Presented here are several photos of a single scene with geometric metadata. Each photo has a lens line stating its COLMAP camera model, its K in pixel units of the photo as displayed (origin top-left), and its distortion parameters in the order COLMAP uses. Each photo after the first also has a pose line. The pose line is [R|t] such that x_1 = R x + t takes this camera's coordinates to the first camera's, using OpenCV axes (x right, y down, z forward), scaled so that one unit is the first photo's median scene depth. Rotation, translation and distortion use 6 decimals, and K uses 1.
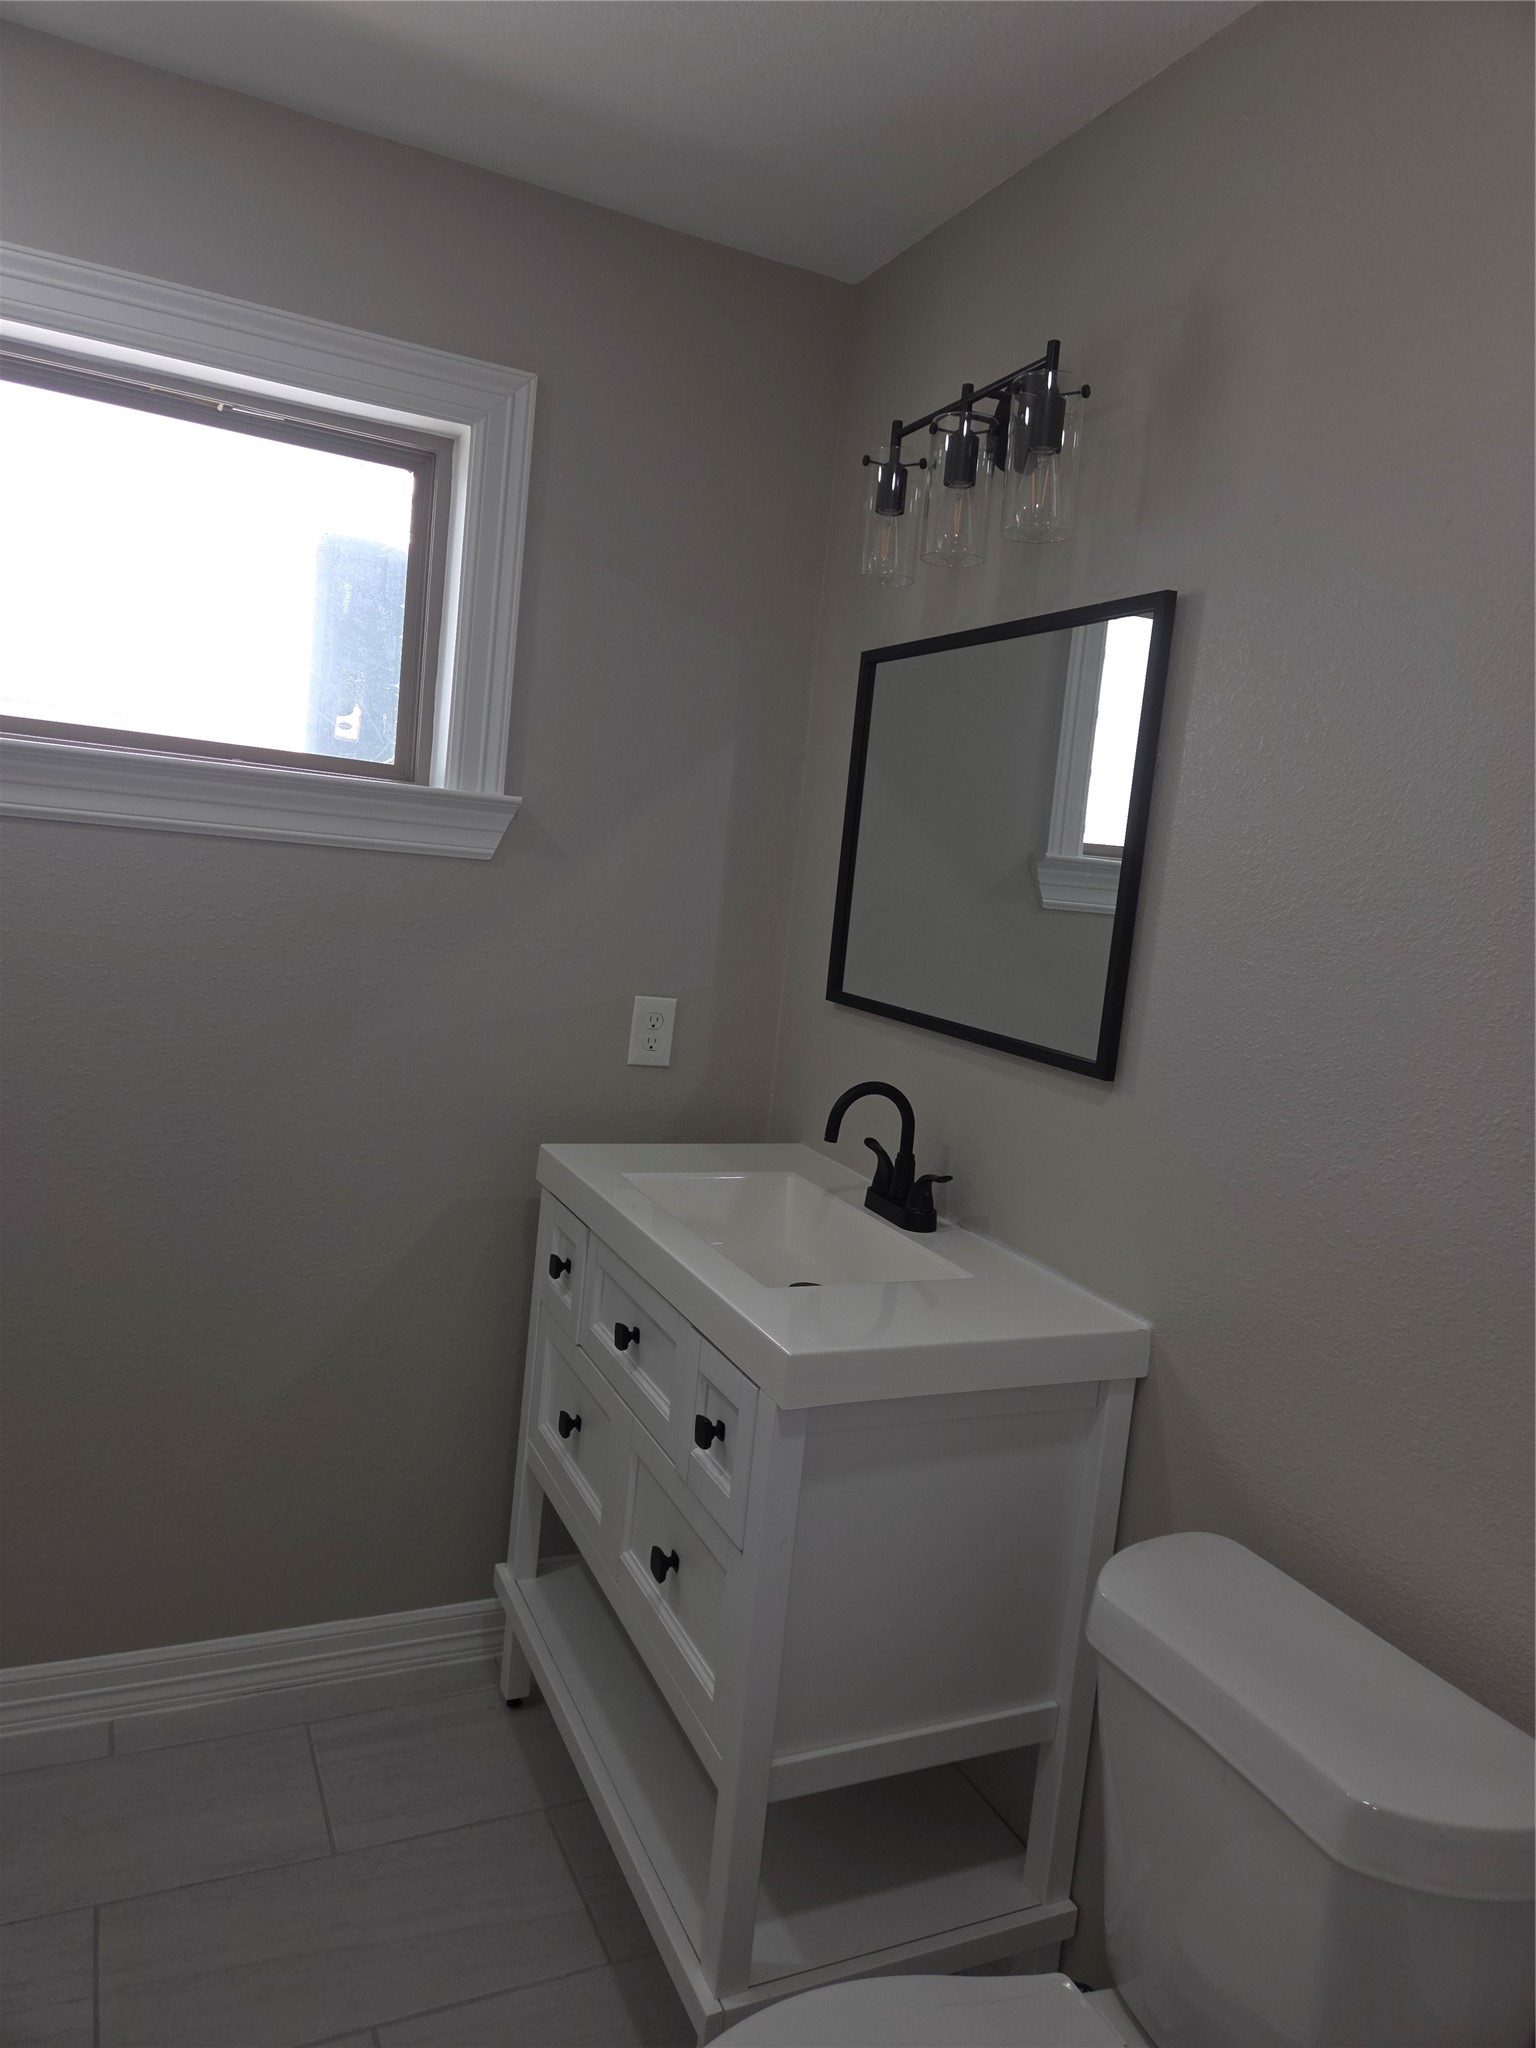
lens RADIAL K [[1362.3, 0, 747.2], [0, 1362.3, 1004.8], [0, 0, 1]] dist [0.061983, -0.050203]
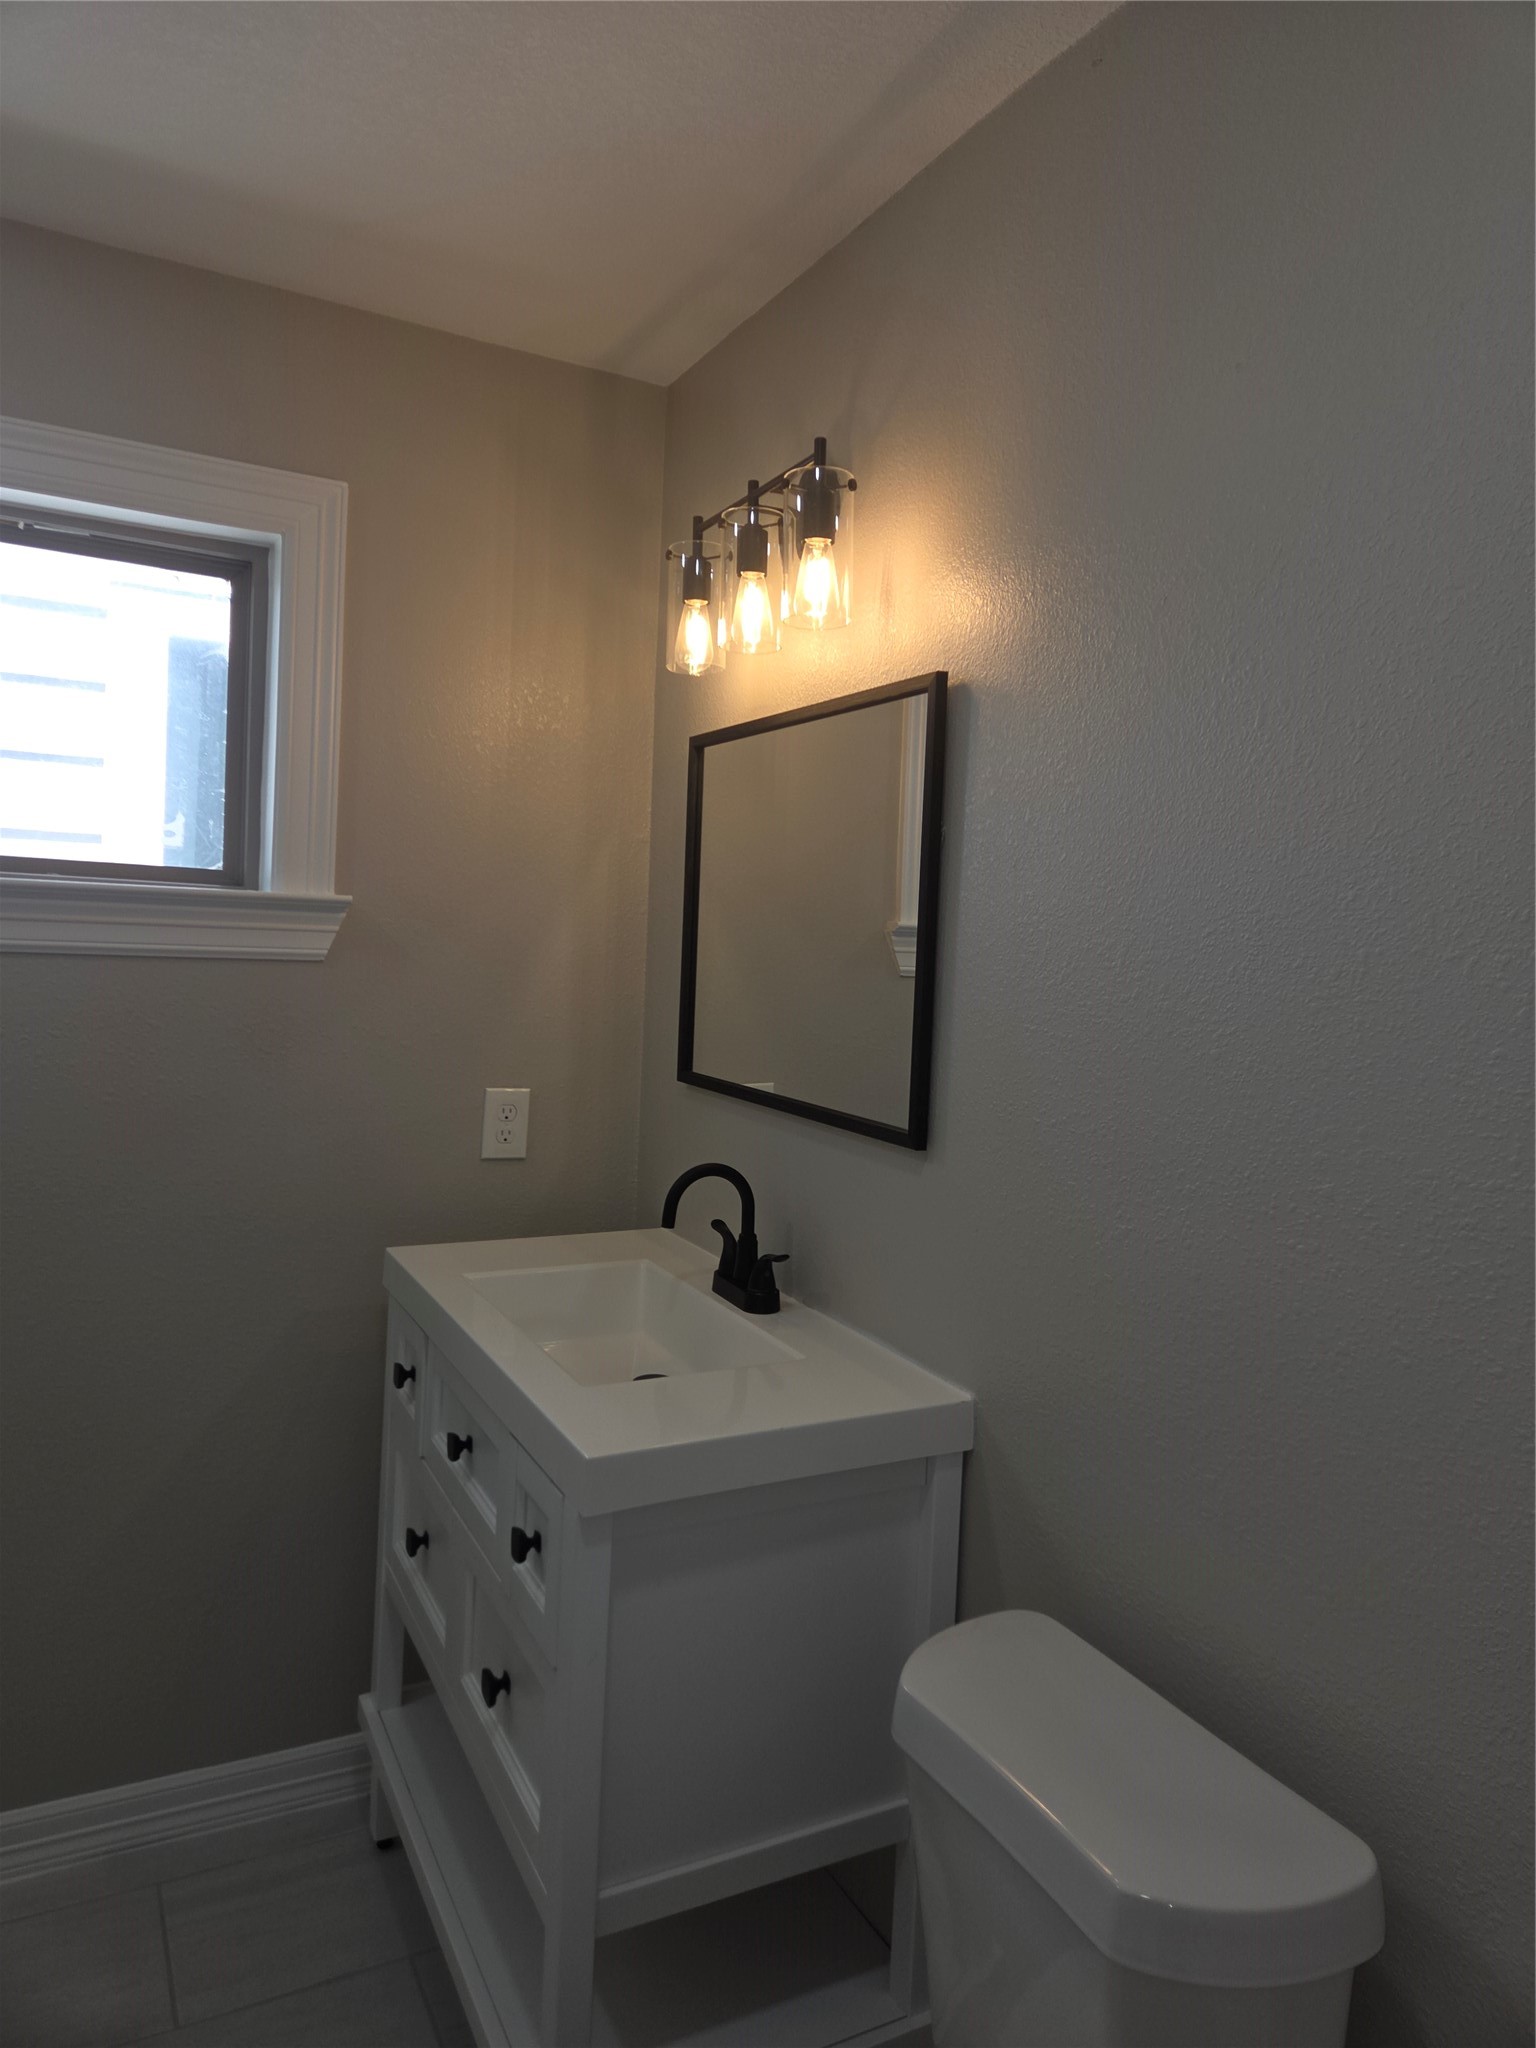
lens RADIAL K [[1362.3, 0, 767.3], [0, 1362.3, 988.8], [0, 0, 1]] dist [0.061983, -0.050203]
pose [[0.997073, -0.056236, 0.051788, 0.099623], [0.059376, 0.996356, -0.061224, -0.007588], [-0.048156, 0.064120, 0.996780, 0.000048]]
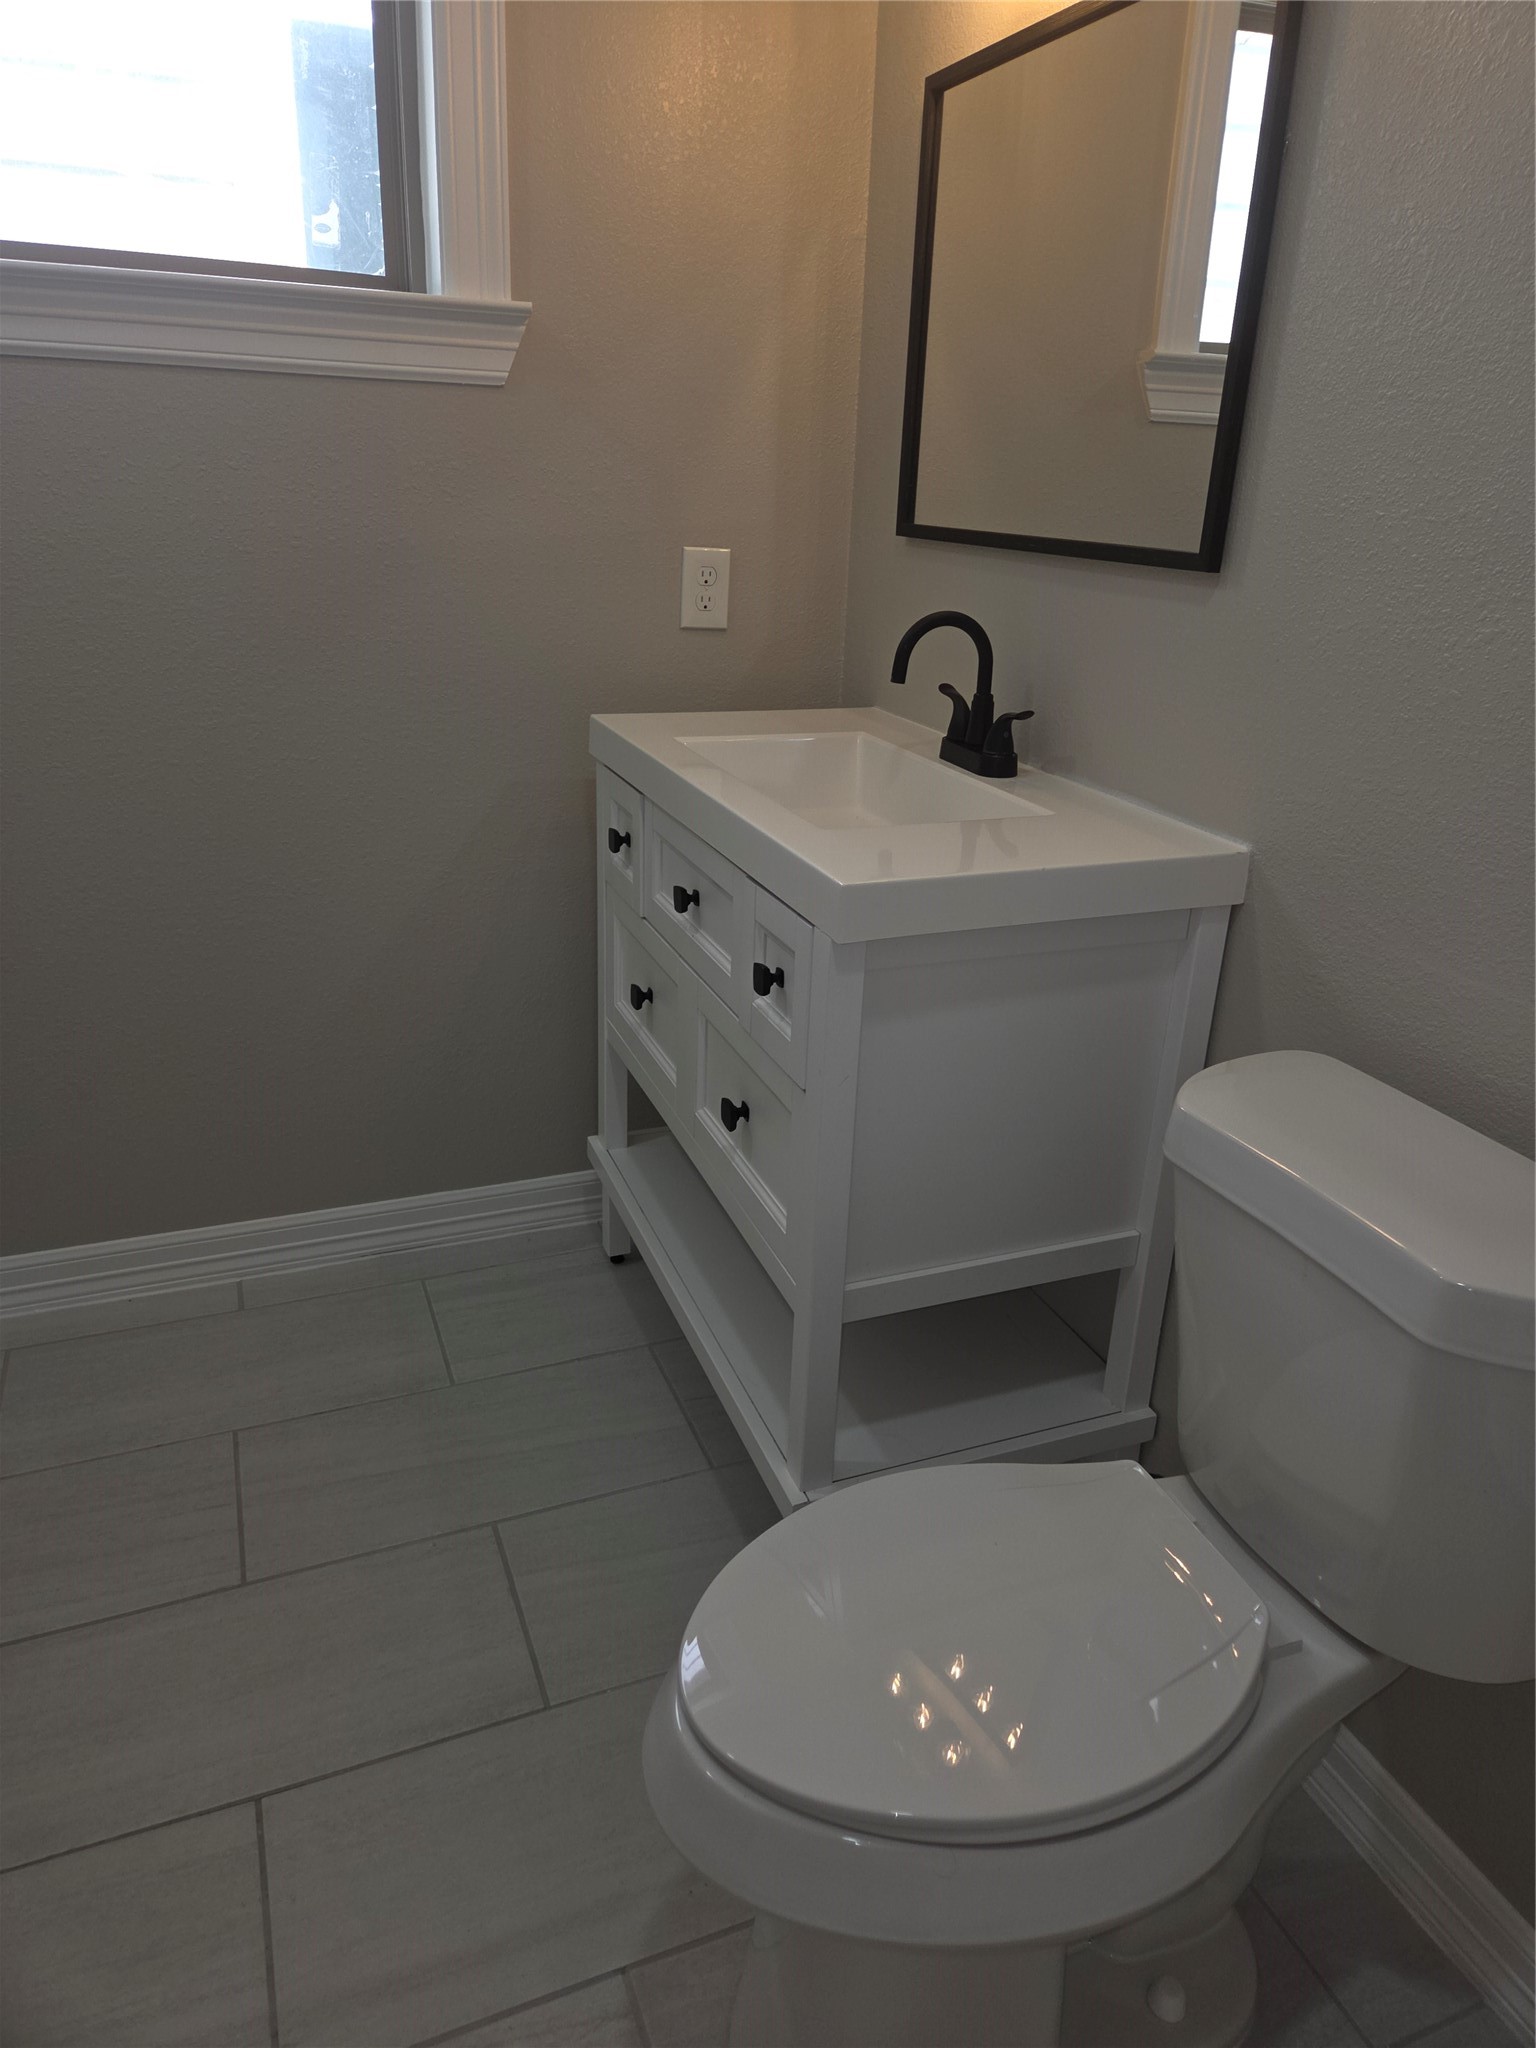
lens RADIAL K [[1362.3, 0, 762.3], [0, 1362.3, 992.9], [0, 0, 1]] dist [0.061983, -0.050203]
pose [[0.996556, -0.040052, -0.072604, 0.031639], [0.057125, 0.966289, 0.251041, 0.072523], [0.060102, -0.254324, 0.965250, 0.073534]]
